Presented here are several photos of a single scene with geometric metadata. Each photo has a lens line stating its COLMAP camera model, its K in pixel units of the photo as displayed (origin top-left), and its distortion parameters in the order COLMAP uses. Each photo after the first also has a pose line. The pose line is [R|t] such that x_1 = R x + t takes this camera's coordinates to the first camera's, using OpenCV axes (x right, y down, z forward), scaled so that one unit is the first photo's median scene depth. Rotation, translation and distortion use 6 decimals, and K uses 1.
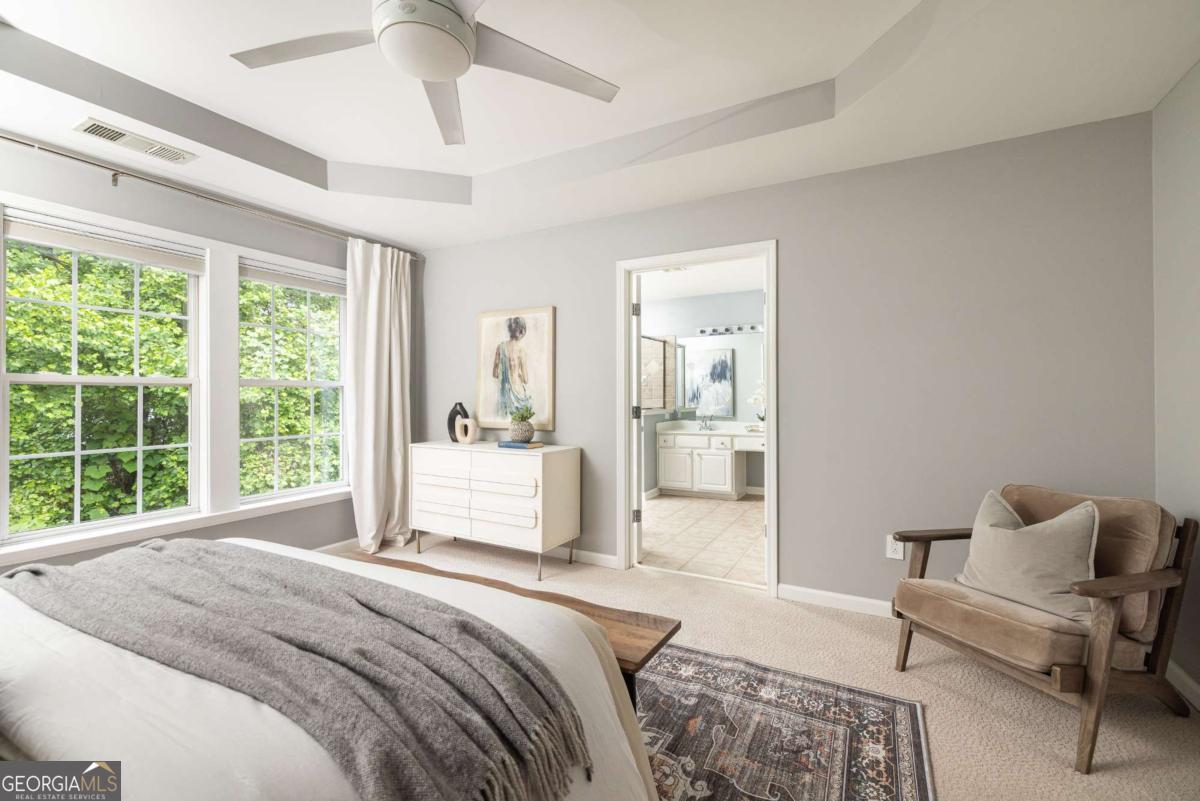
lens RADIAL K [[505.2, 0, 595.5], [0, 505.2, 395.0], [0, 0, 1]] dist [-0.000154, -0.000121]
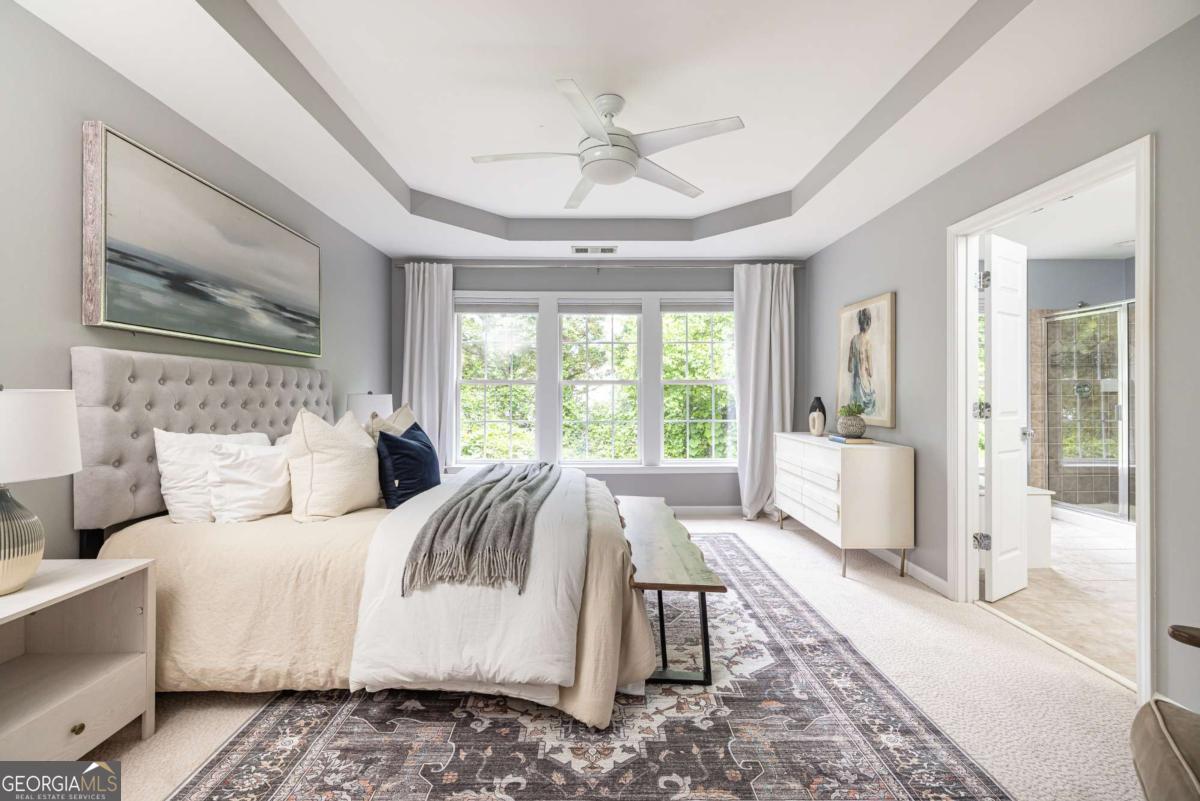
lens RADIAL K [[505.2, 0, 595.9], [0, 505.2, 396.5], [0, 0, 1]] dist [-0.000154, -0.000121]
pose [[0.486060, 0.004453, -0.873914, 0.452203], [0.002451, 0.999976, 0.006458, 0.006154], [0.873922, -0.005281, 0.486037, 0.089057]]
